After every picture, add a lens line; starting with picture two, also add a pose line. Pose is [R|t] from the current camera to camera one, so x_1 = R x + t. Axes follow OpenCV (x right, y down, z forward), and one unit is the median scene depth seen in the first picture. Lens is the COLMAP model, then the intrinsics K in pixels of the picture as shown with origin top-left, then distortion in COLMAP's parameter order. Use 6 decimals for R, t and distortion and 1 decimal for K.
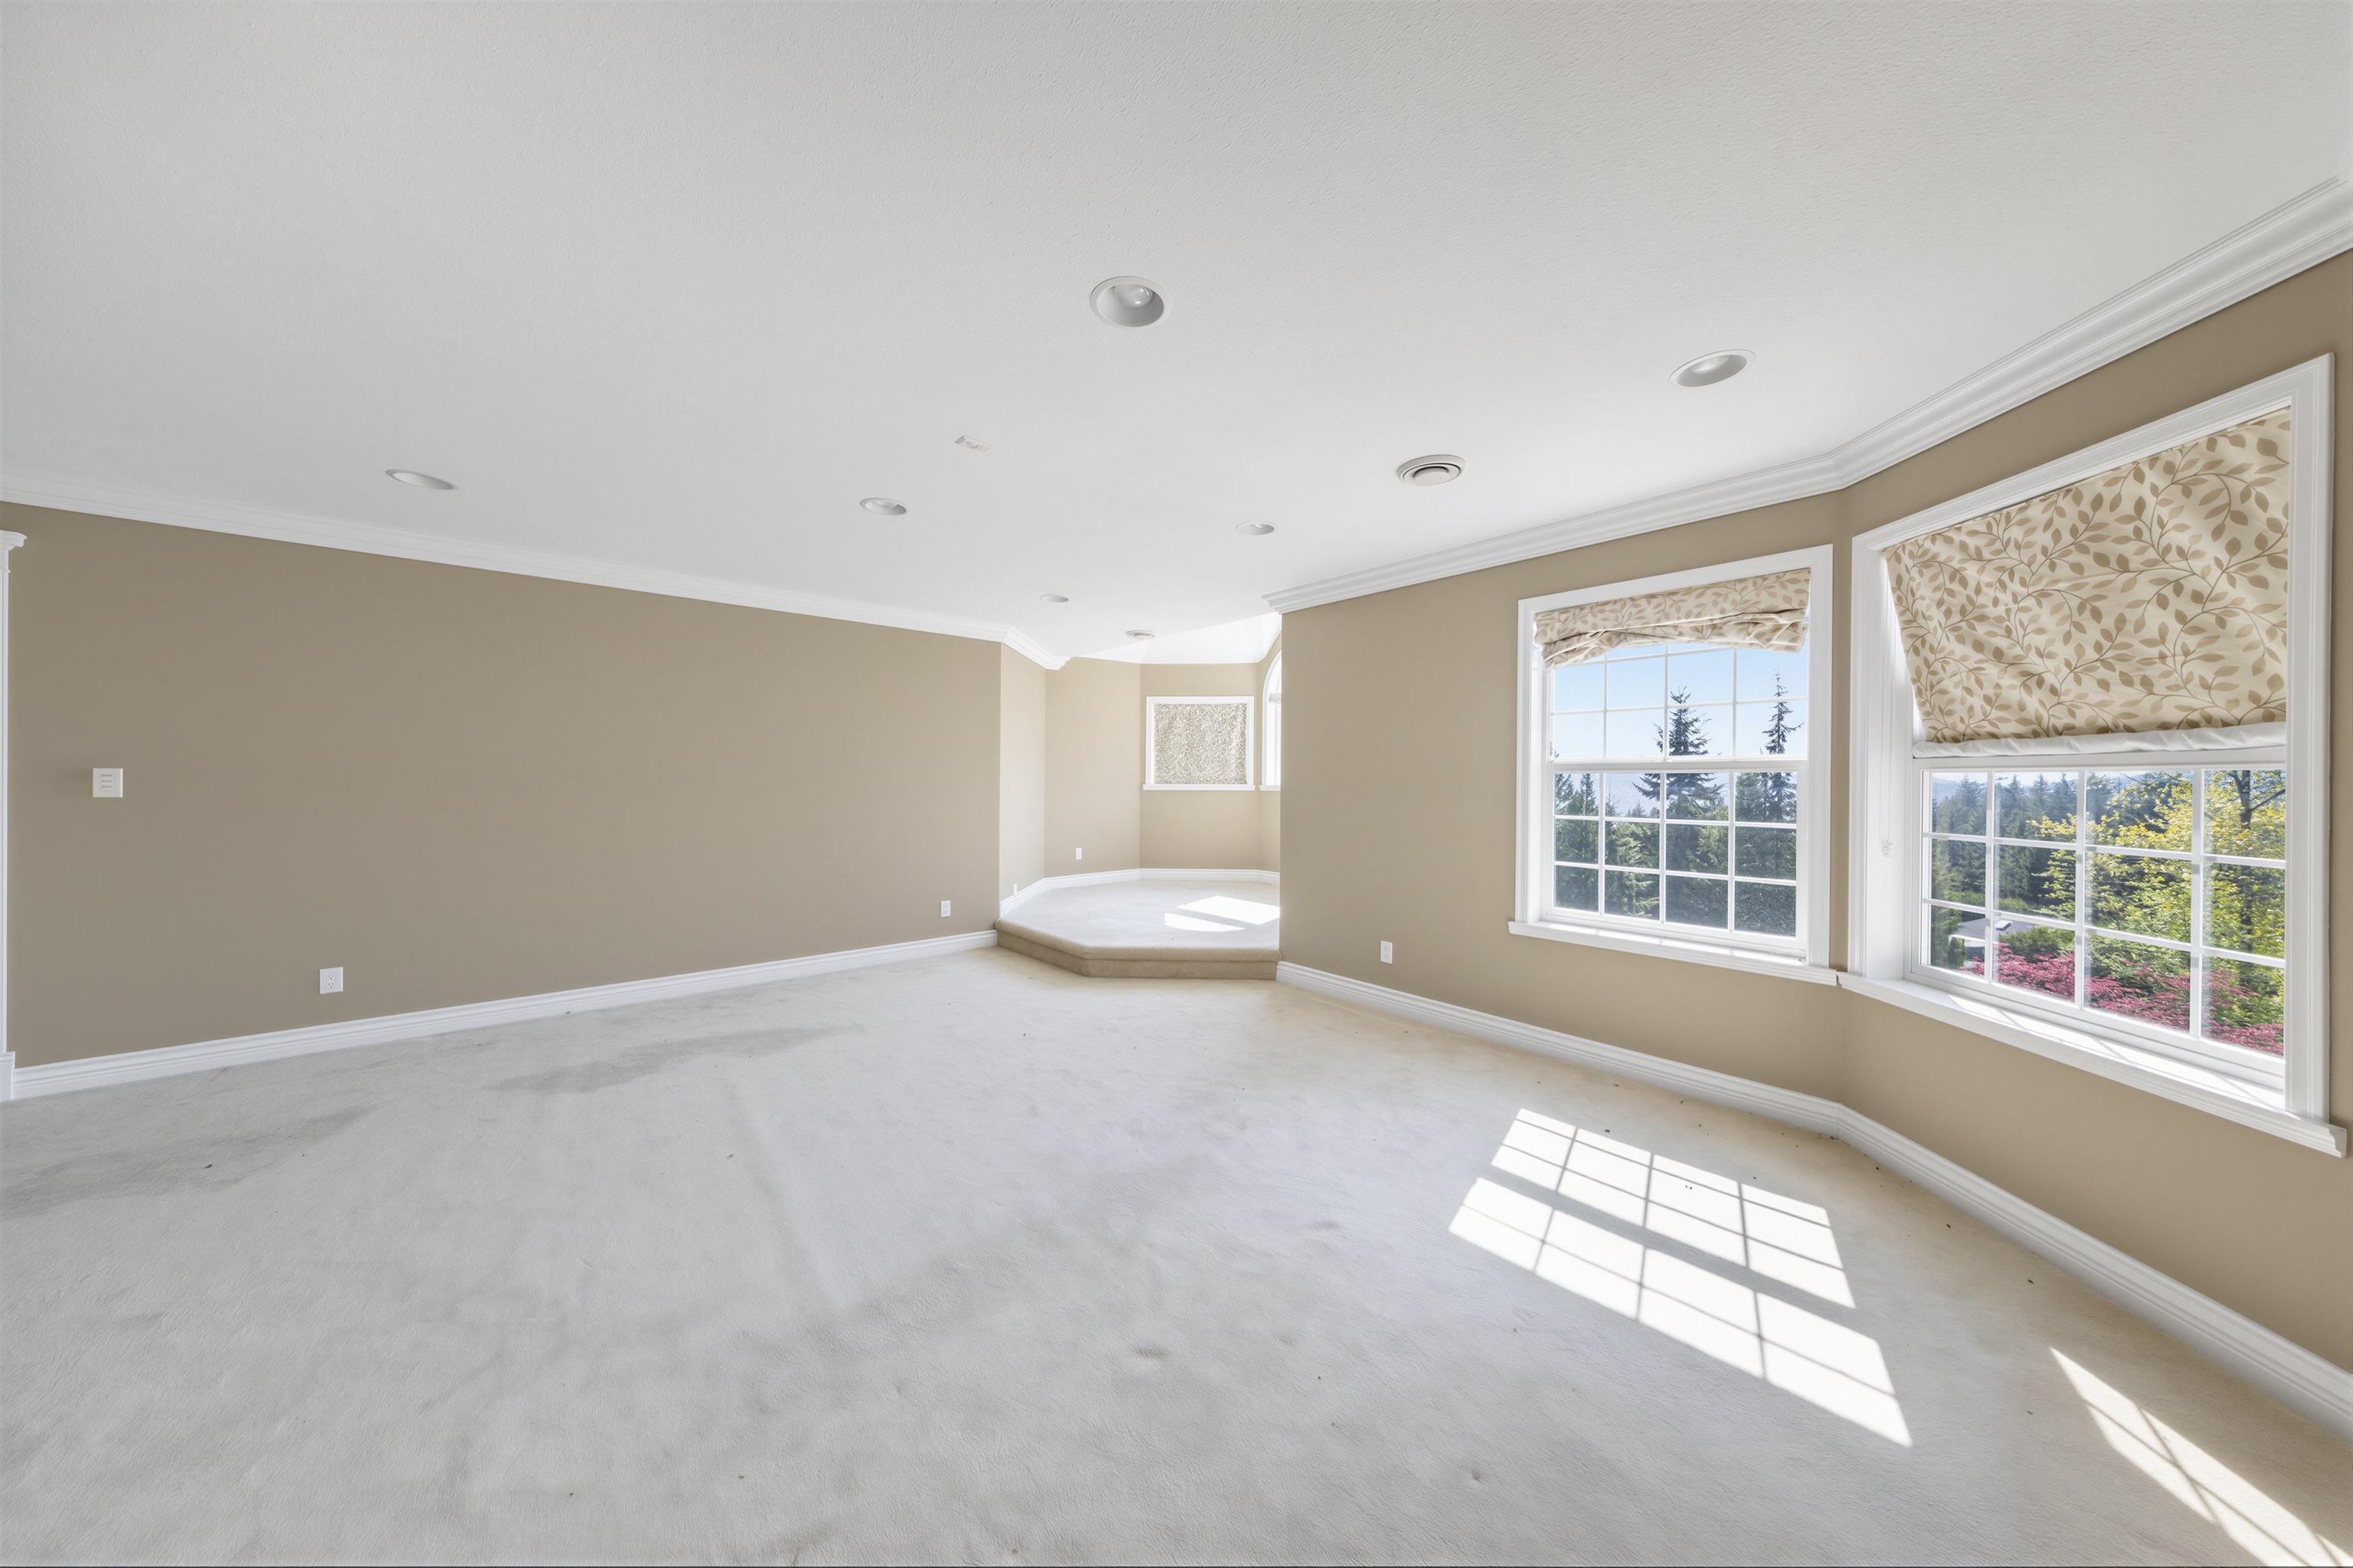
lens RADIAL K [[735.9, 0, 1174.0], [0, 735.9, 780.8], [0, 0, 1]] dist [0.006064, -0.000398]
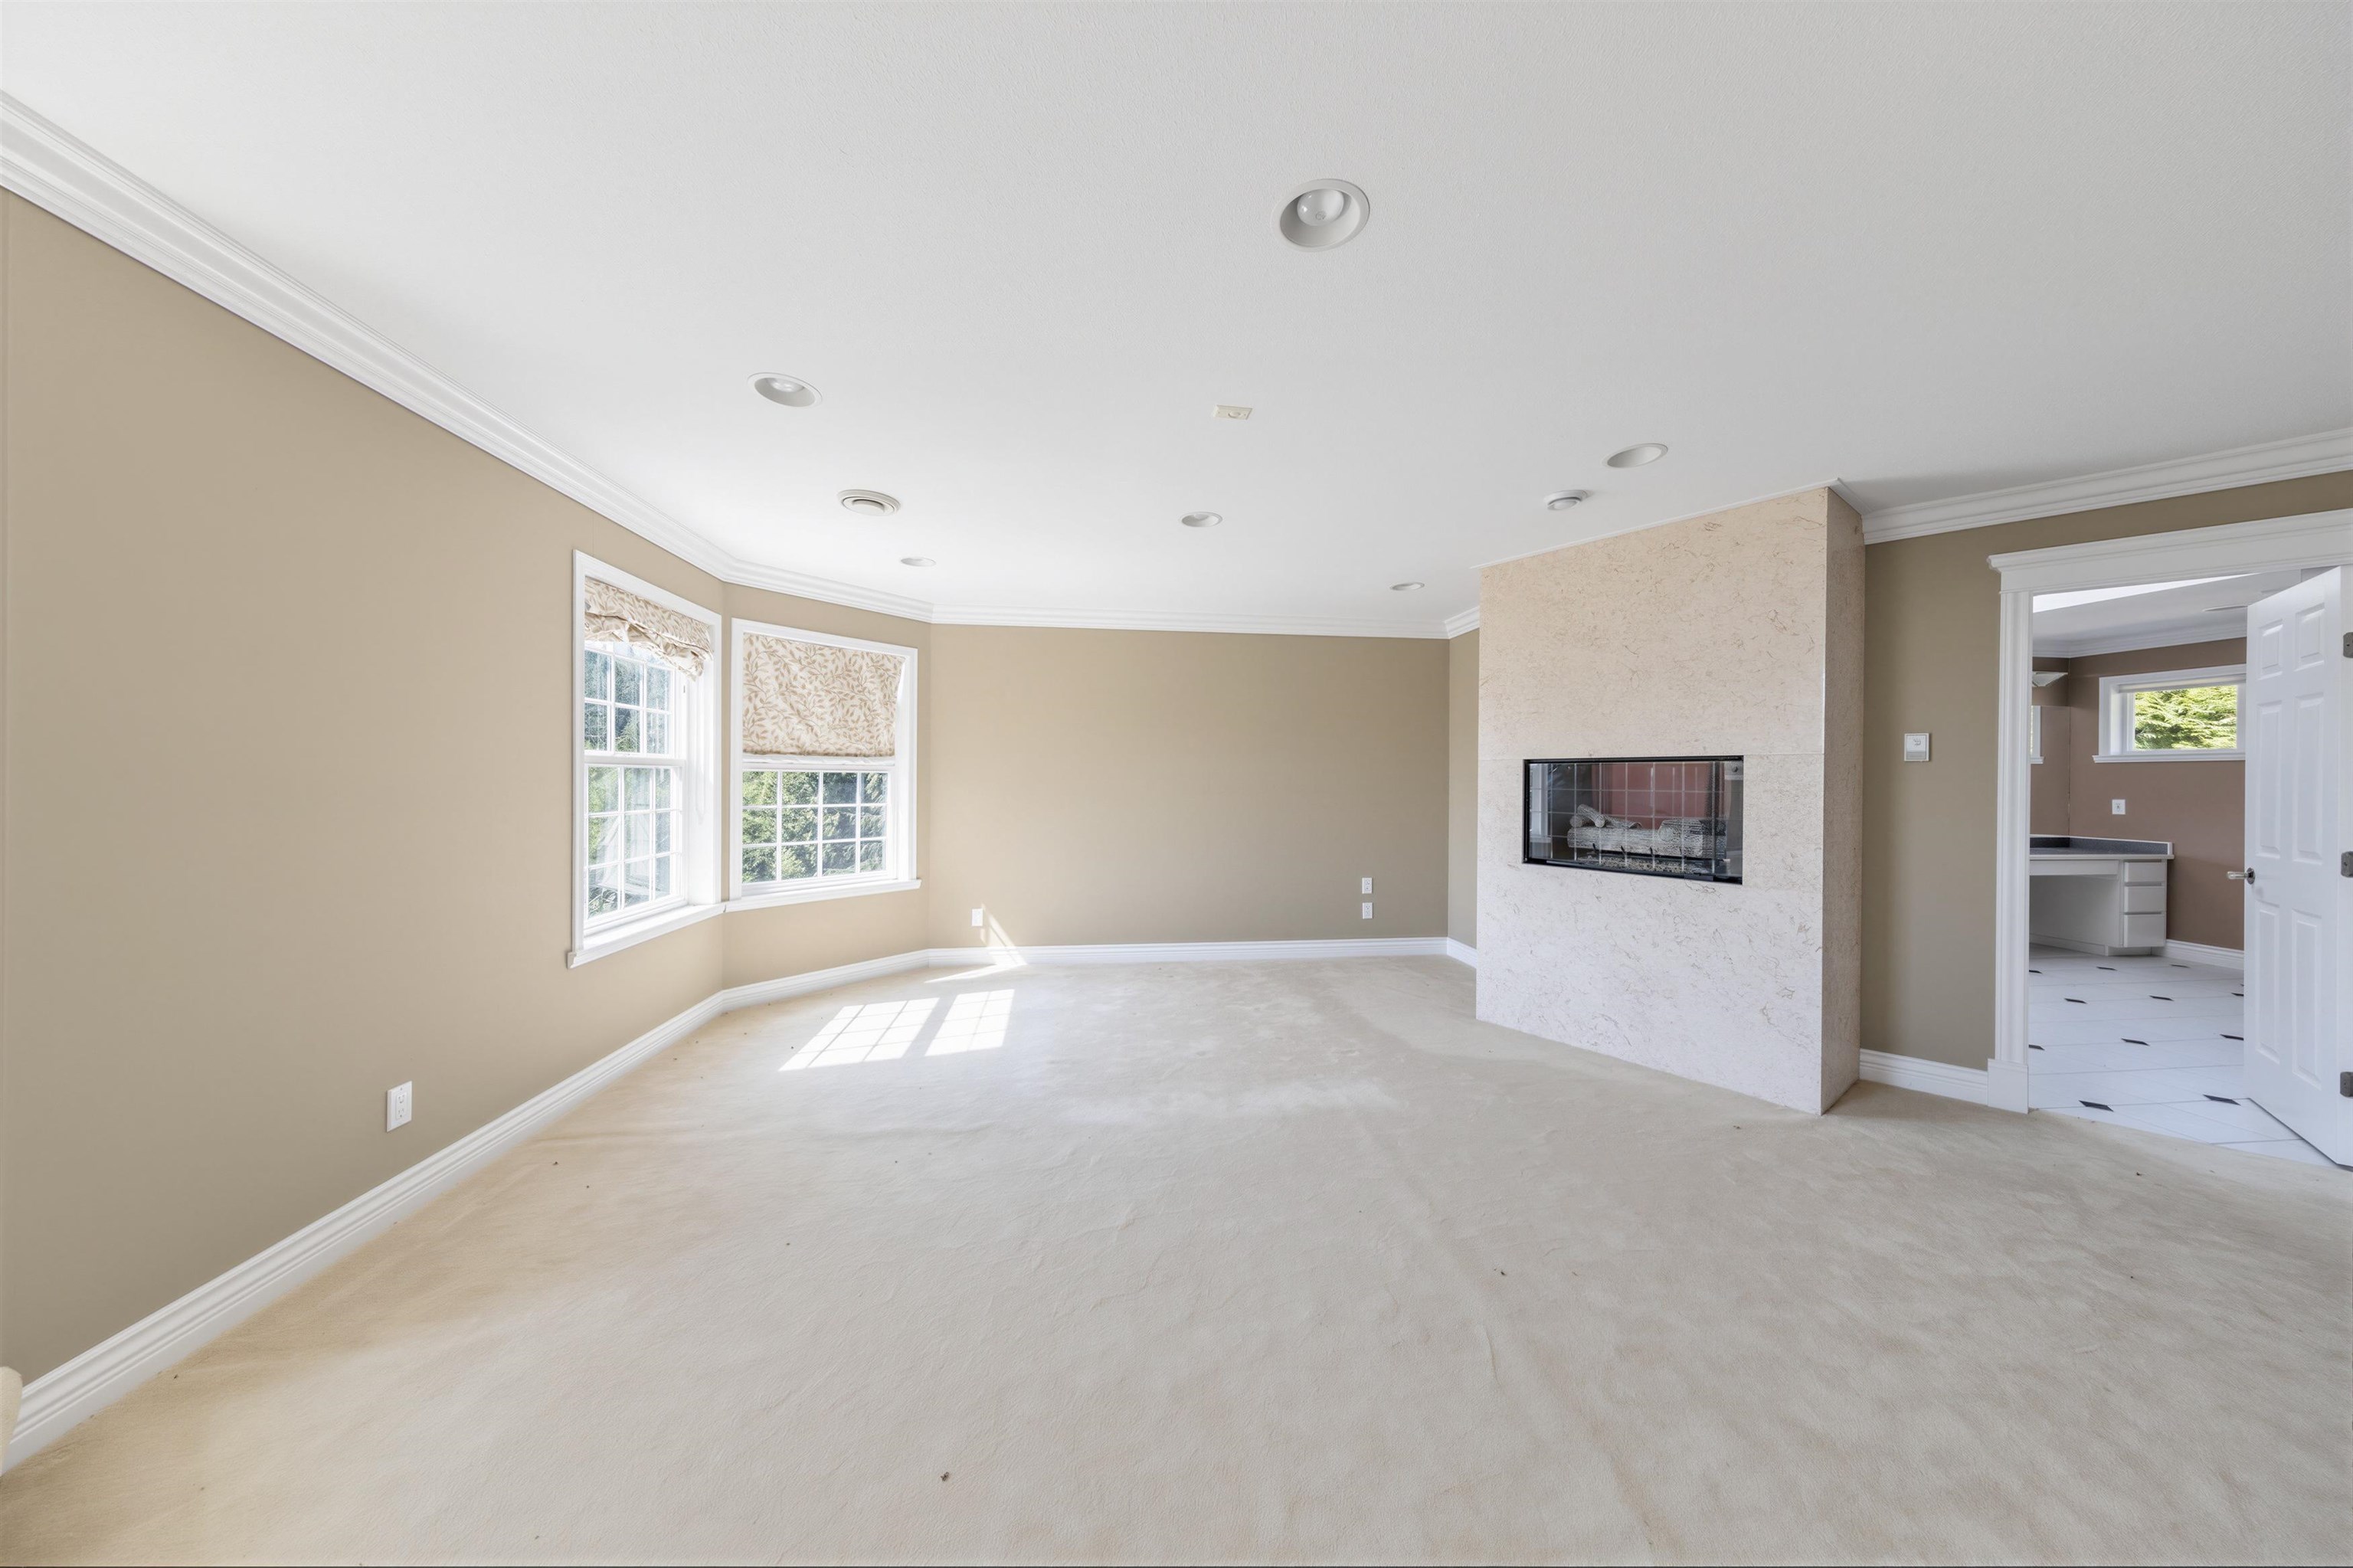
lens RADIAL K [[735.9, 0, 1178.1], [0, 735.9, 778.9], [0, 0, 1]] dist [0.006064, -0.000398]
pose [[-0.834629, -0.008161, 0.550752, -0.788142], [-0.008323, 0.999963, 0.002205, -0.004273], [-0.550749, -0.002743, -0.834666, 1.967348]]
